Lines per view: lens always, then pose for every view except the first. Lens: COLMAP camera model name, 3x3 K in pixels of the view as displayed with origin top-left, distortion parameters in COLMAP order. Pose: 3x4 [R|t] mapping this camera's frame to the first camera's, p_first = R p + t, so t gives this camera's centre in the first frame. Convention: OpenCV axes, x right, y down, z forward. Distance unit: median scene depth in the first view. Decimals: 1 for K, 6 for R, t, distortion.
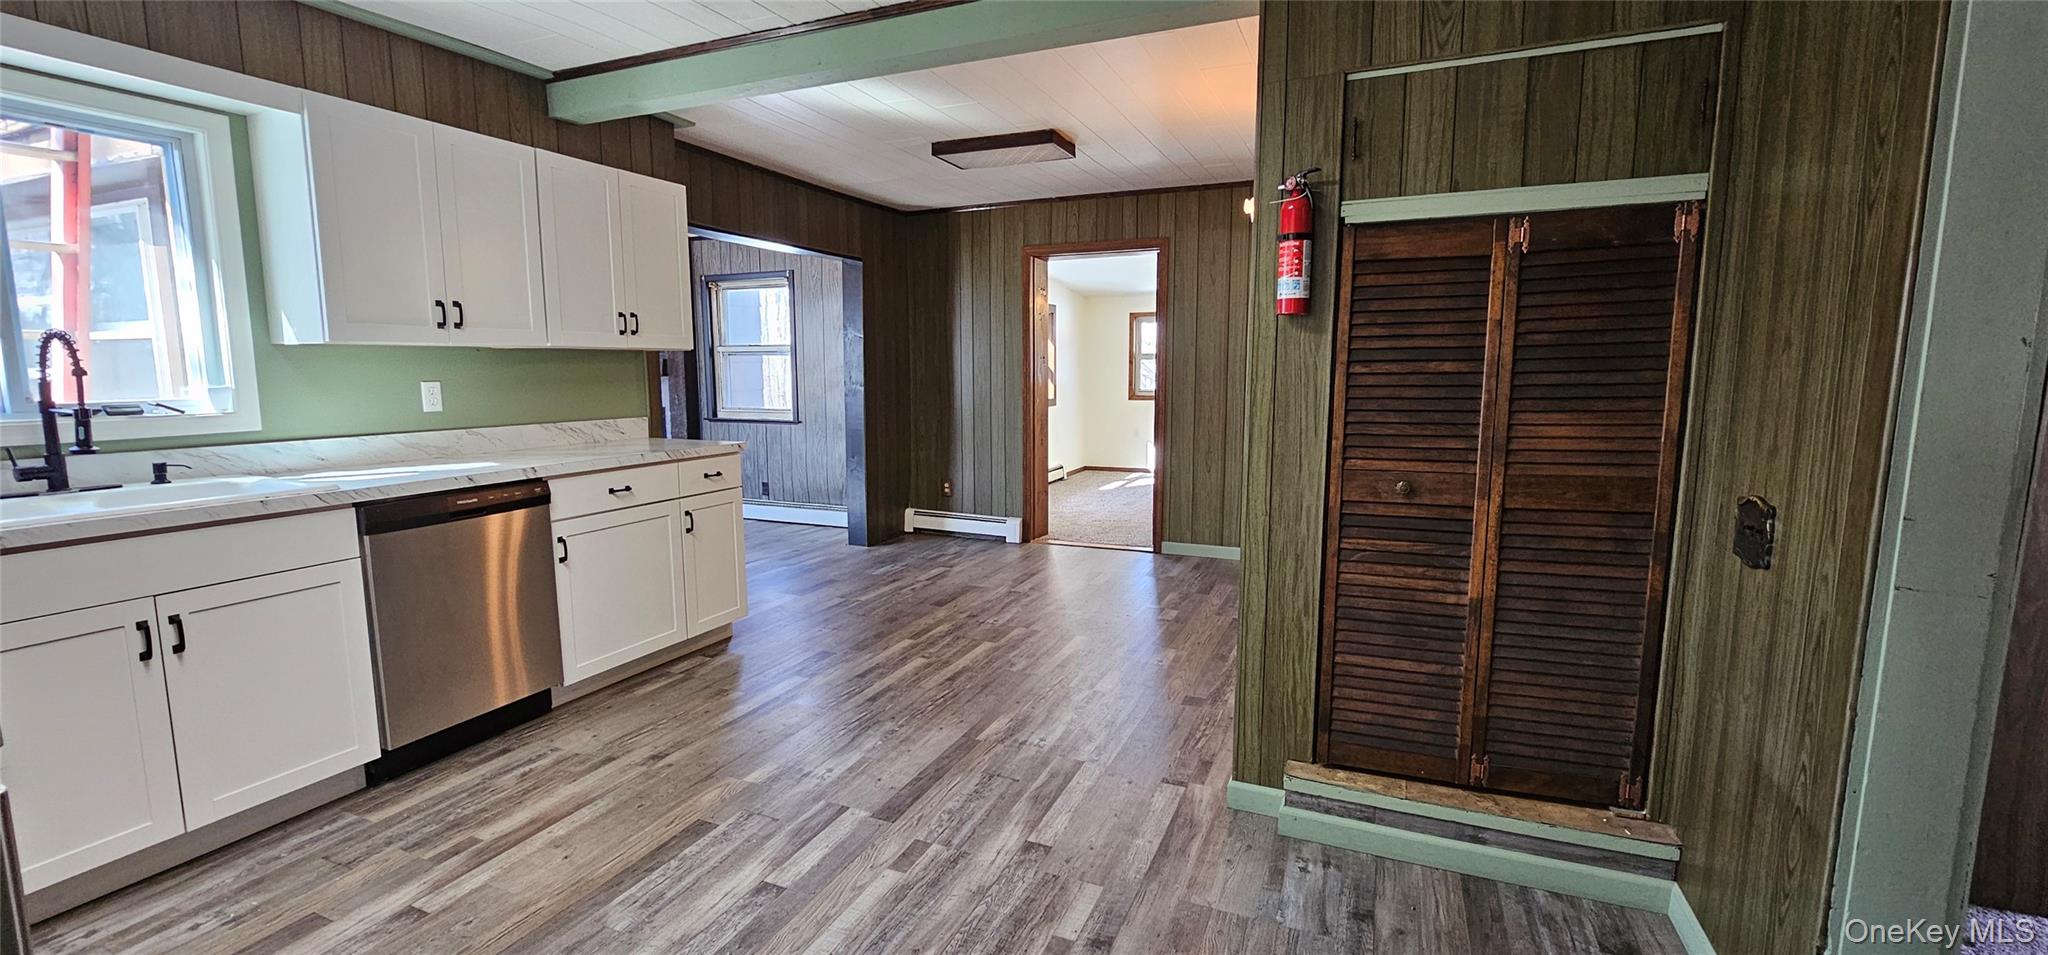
lens RADIAL K [[840.7, 0, 1015.5], [0, 840.7, 471.1], [0, 0, 1]] dist [-0.001598, -0.000705]
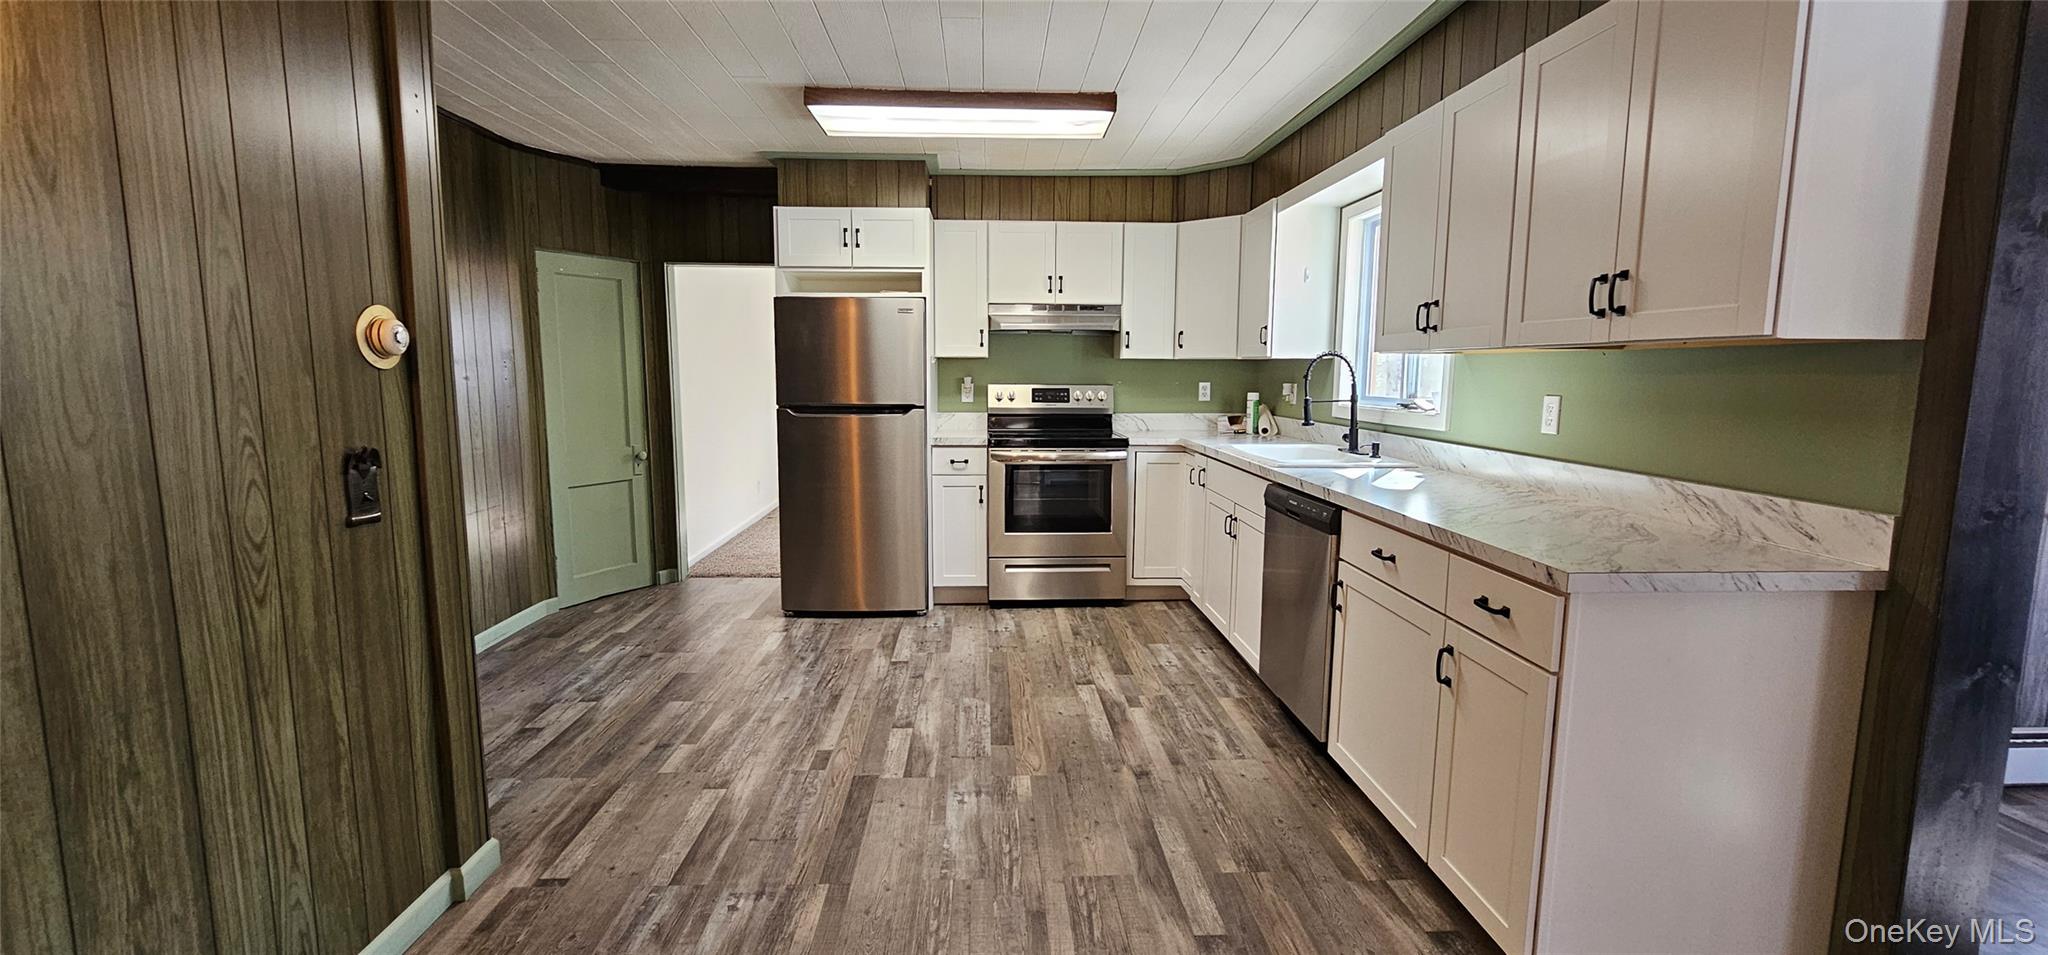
lens RADIAL K [[840.7, 0, 1020.7], [0, 840.7, 477.6], [0, 0, 1]] dist [-0.001598, -0.000705]
pose [[-0.898040, 0.052133, -0.436814, 0.109199], [-0.059163, 0.969620, 0.237353, -0.218393], [0.435917, 0.238996, -0.867673, 1.716003]]
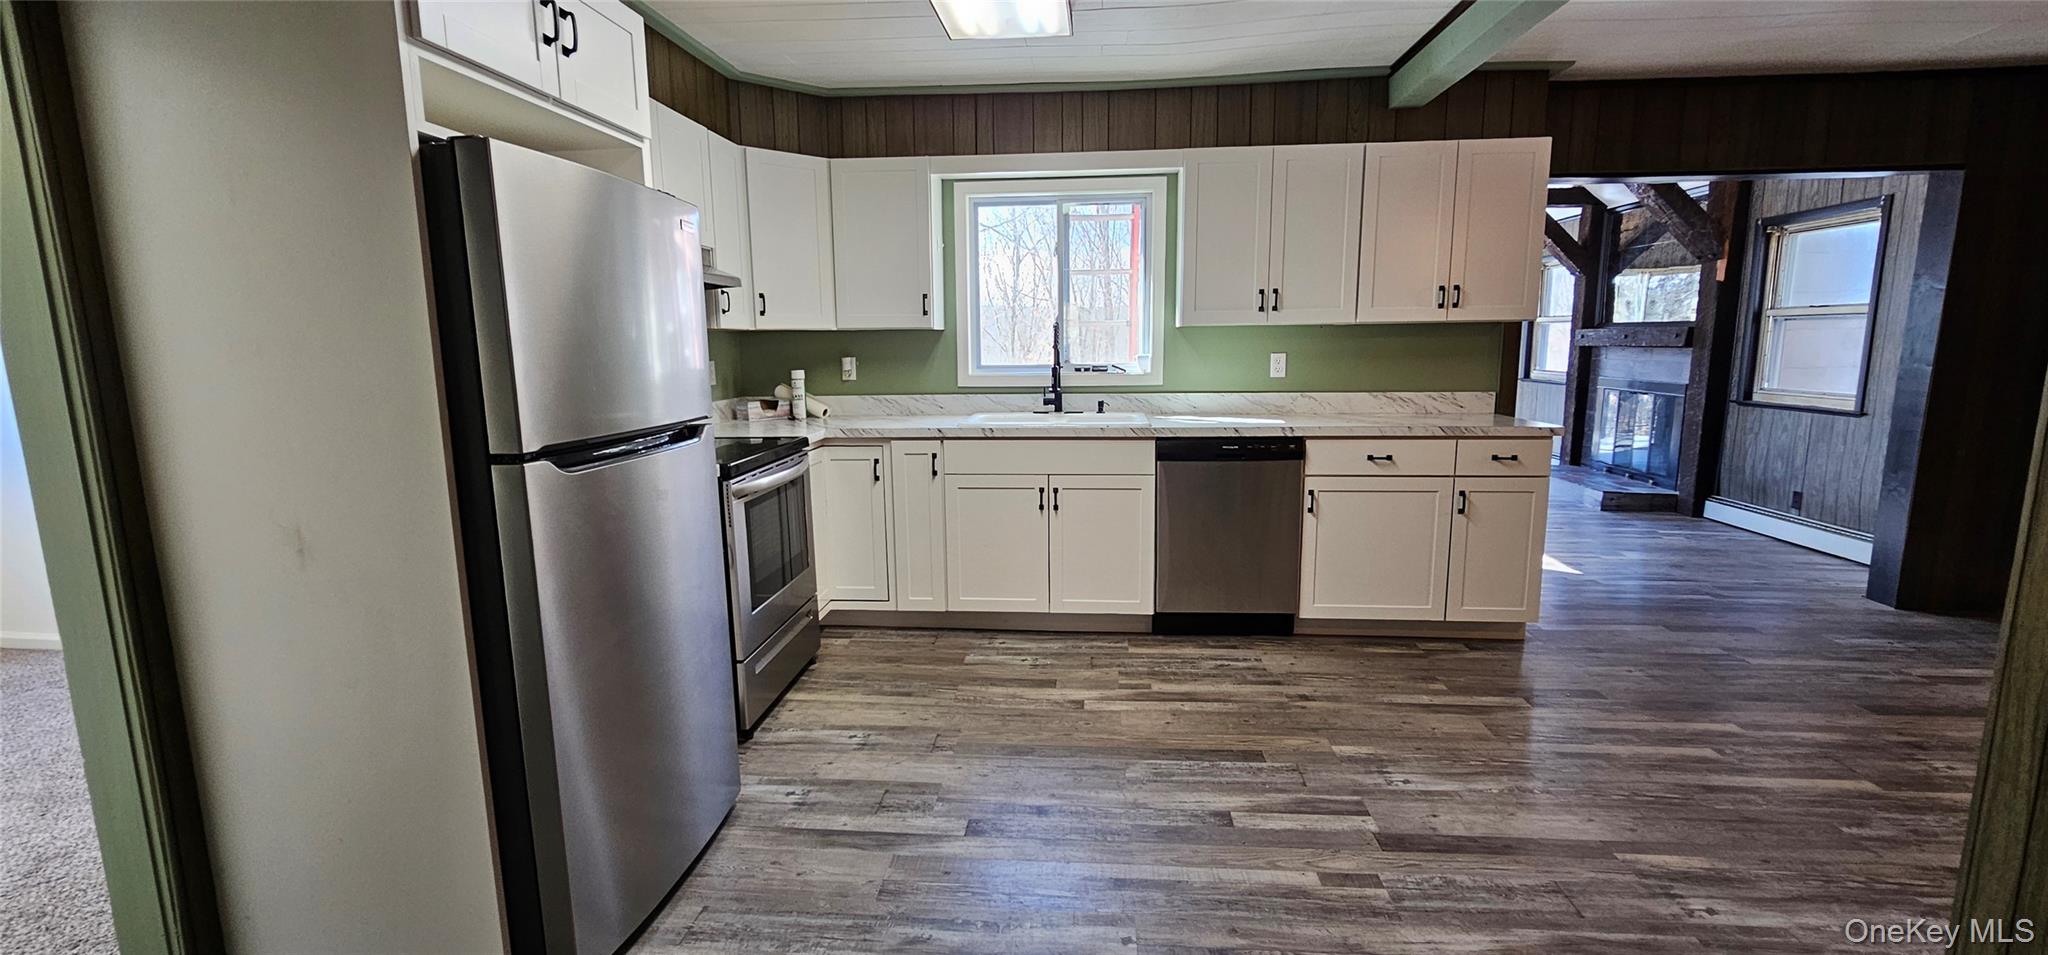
lens RADIAL K [[840.7, 0, 1022.0], [0, 840.7, 476.6], [0, 0, 1]] dist [-0.001598, -0.000705]
pose [[0.320658, 0.149307, -0.935353, 0.446516], [-0.107332, 0.986865, 0.120734, -0.040000], [0.941094, 0.061679, 0.332471, 0.267035]]
